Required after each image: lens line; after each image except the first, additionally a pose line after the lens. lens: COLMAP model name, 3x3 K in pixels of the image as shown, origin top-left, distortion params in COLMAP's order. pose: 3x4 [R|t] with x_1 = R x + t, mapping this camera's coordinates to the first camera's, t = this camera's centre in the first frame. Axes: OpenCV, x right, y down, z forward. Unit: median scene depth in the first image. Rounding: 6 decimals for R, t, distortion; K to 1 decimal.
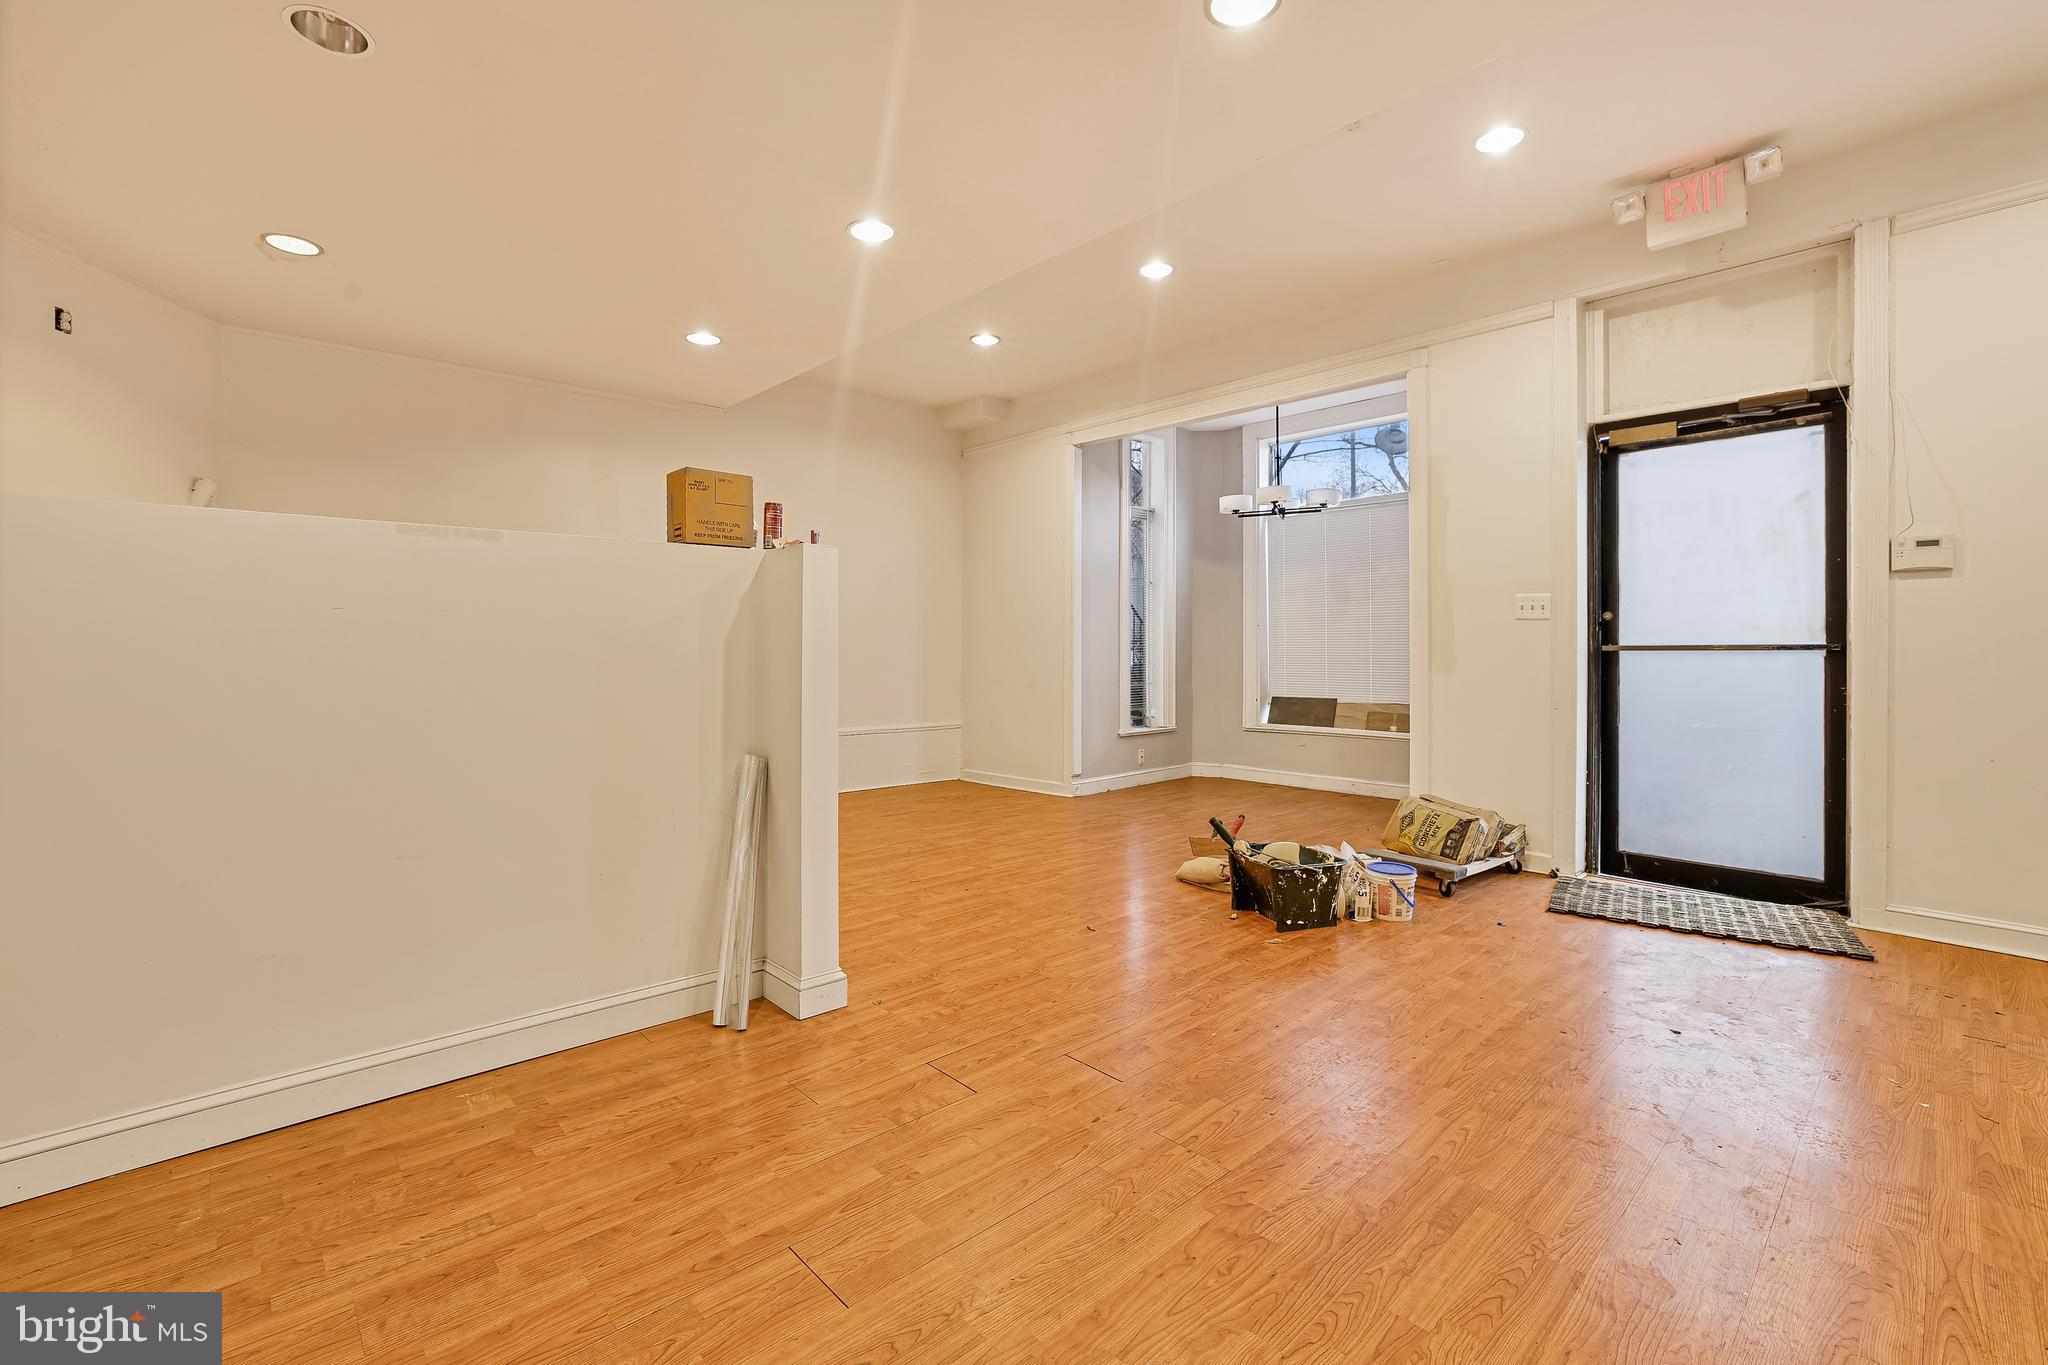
lens RADIAL K [[881.6, 0, 1014.6], [0, 881.6, 656.7], [0, 0, 1]] dist [-0.040174, 0.011755]
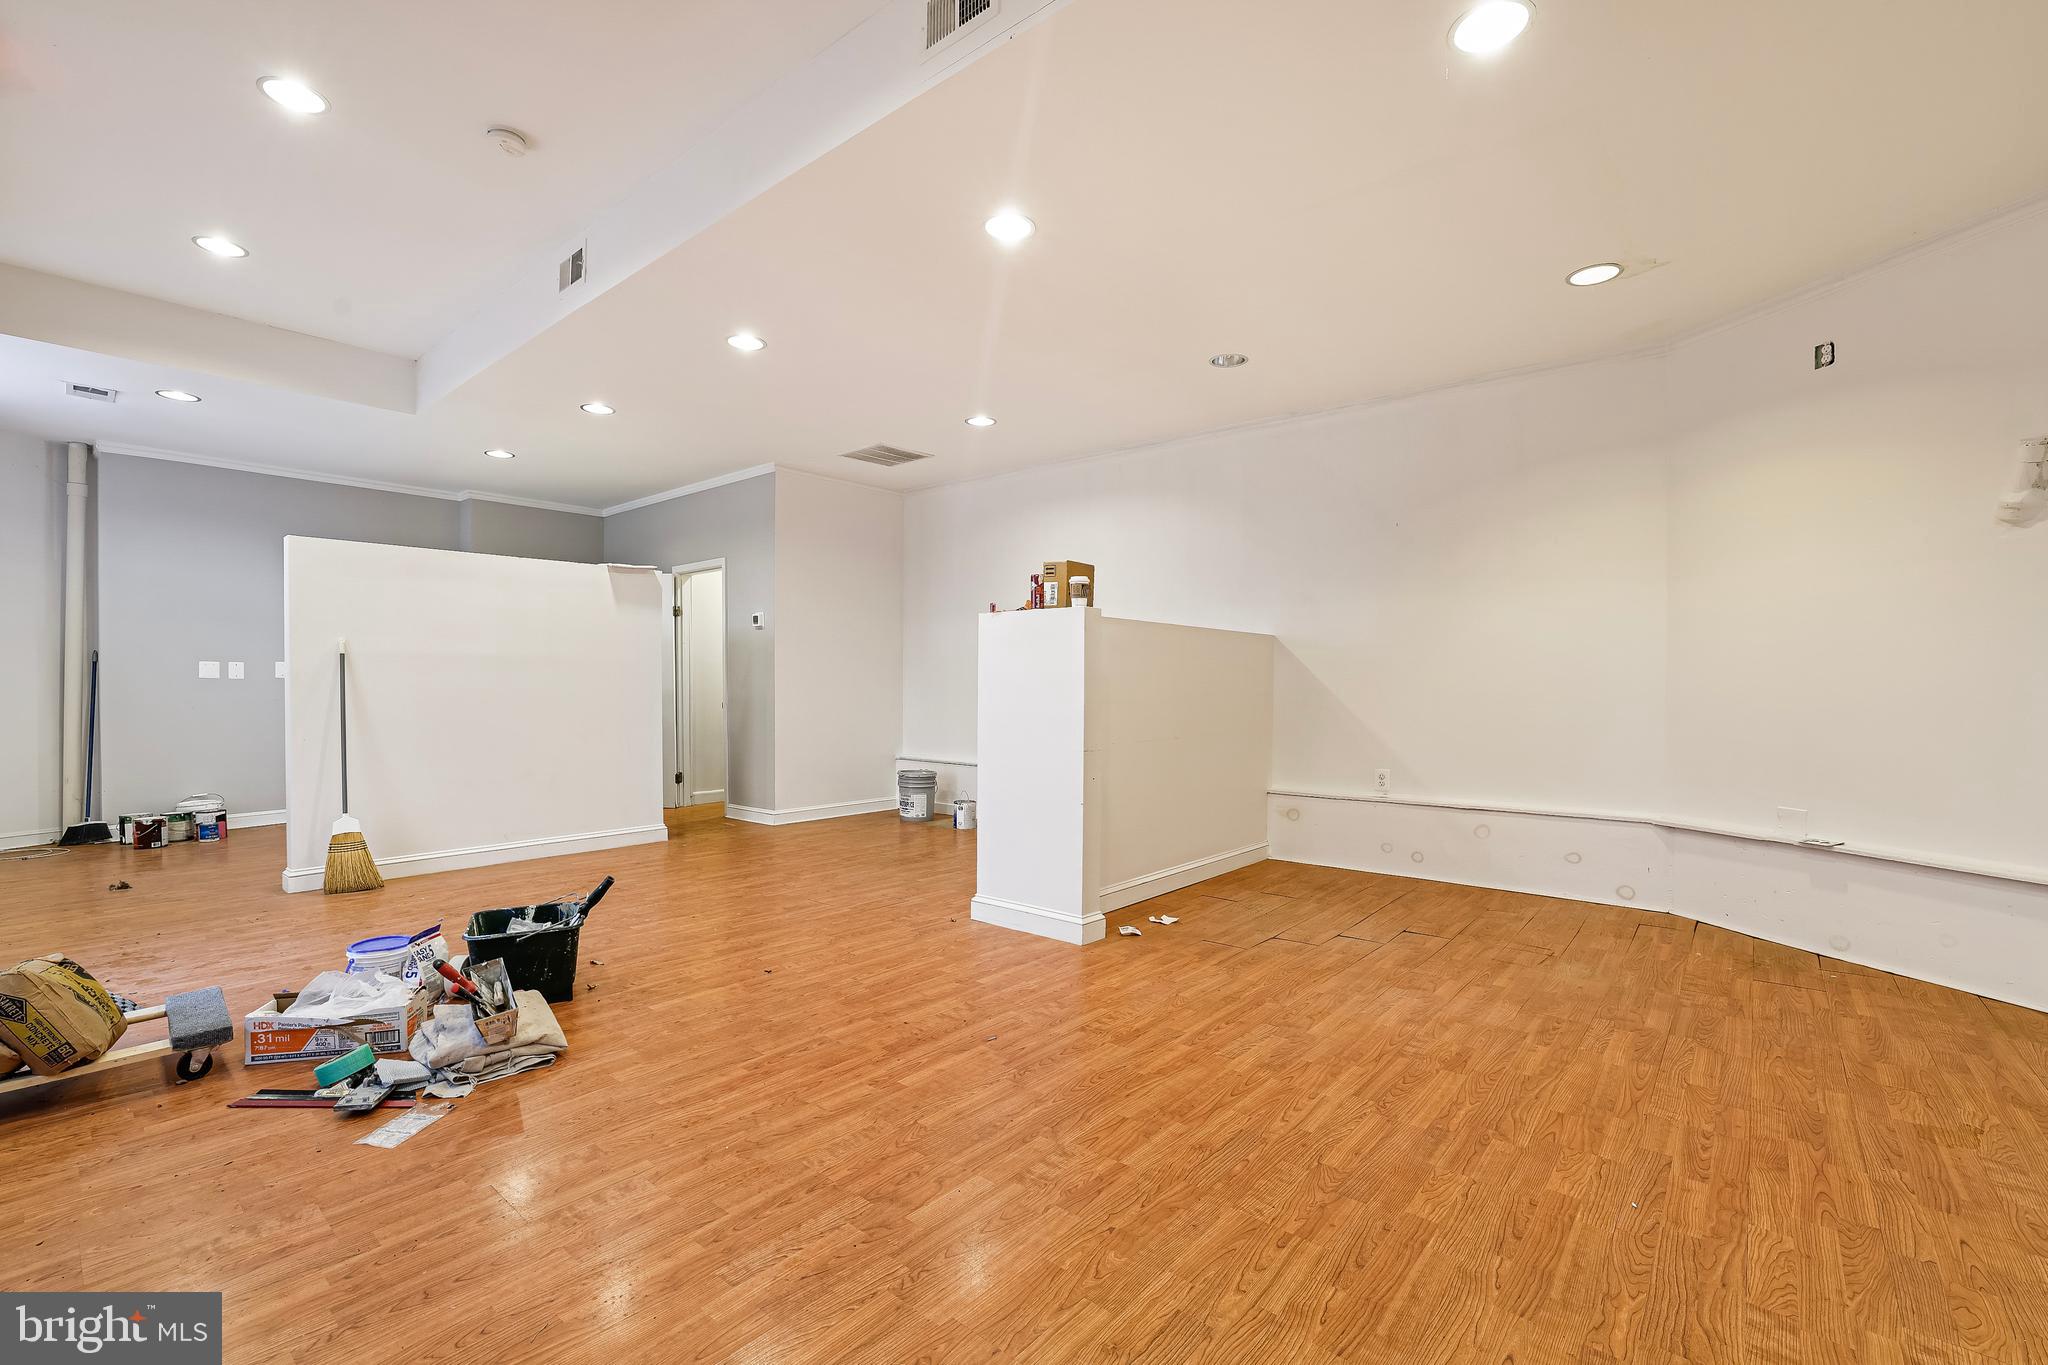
lens RADIAL K [[881.1, 0, 1014.3], [0, 881.1, 690.7], [0, 0, 1]] dist [-0.048692, 0.015574]
pose [[-0.992555, -0.004054, -0.121733, -0.063246], [-0.005746, 0.999892, 0.013548, -0.012264], [0.121665, 0.014147, -0.992470, 1.983543]]
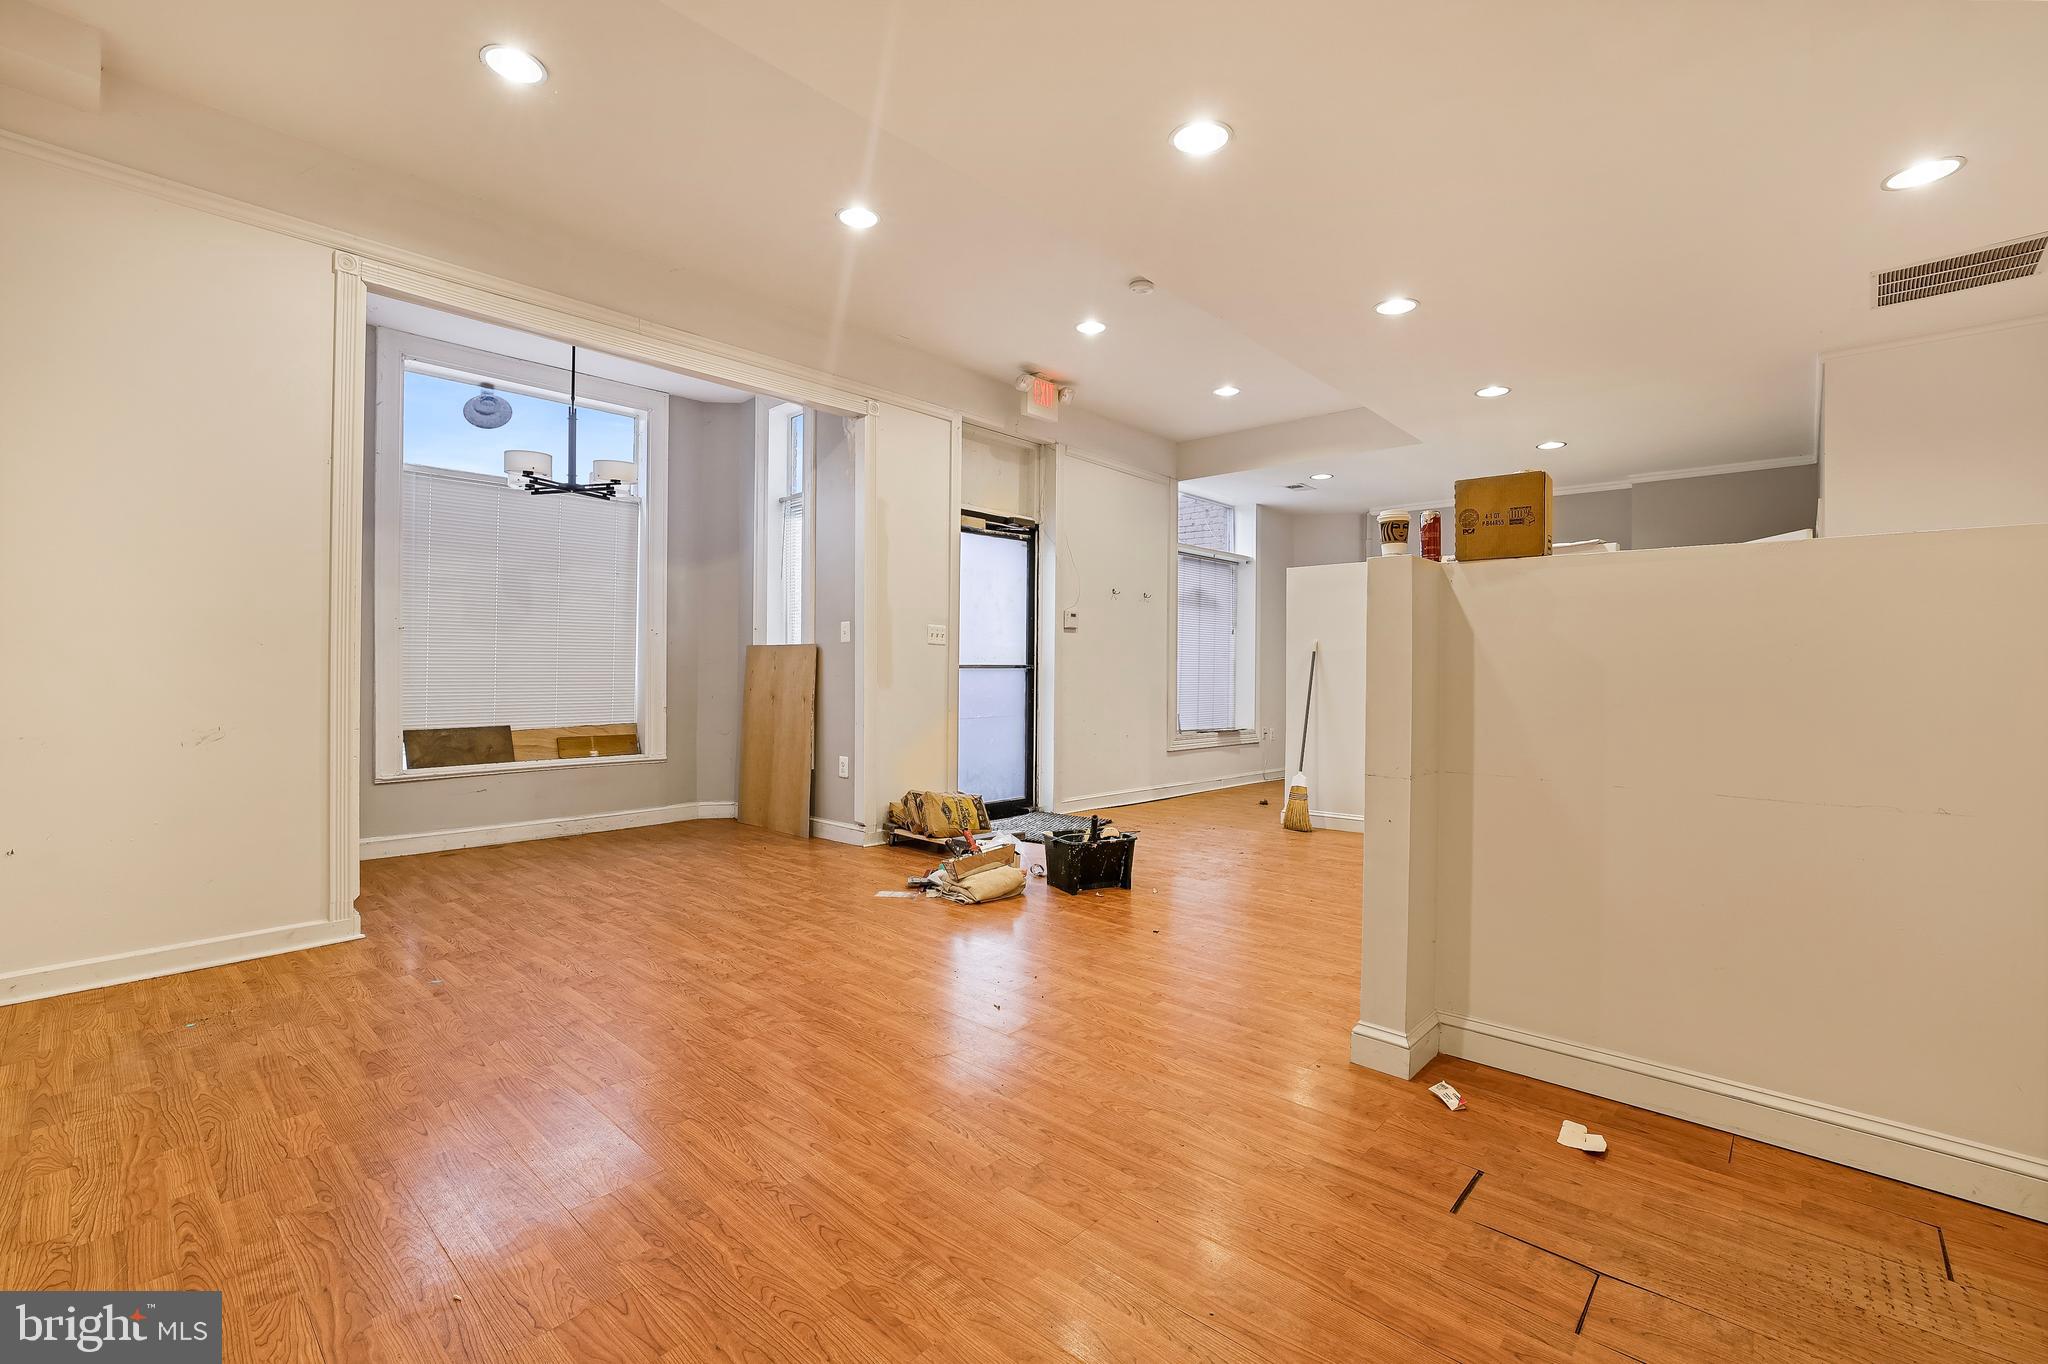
lens RADIAL K [[893.2, 0, 1024.0], [0, 893.2, 682.0], [0, 0, 1]] dist [-0.052169, 0.016890]
pose [[-0.095464, -0.015642, 0.995310, -0.968234], [-0.001408, 0.999878, 0.015579, -0.009100], [-0.995432, 0.000086, -0.095474, 1.265827]]
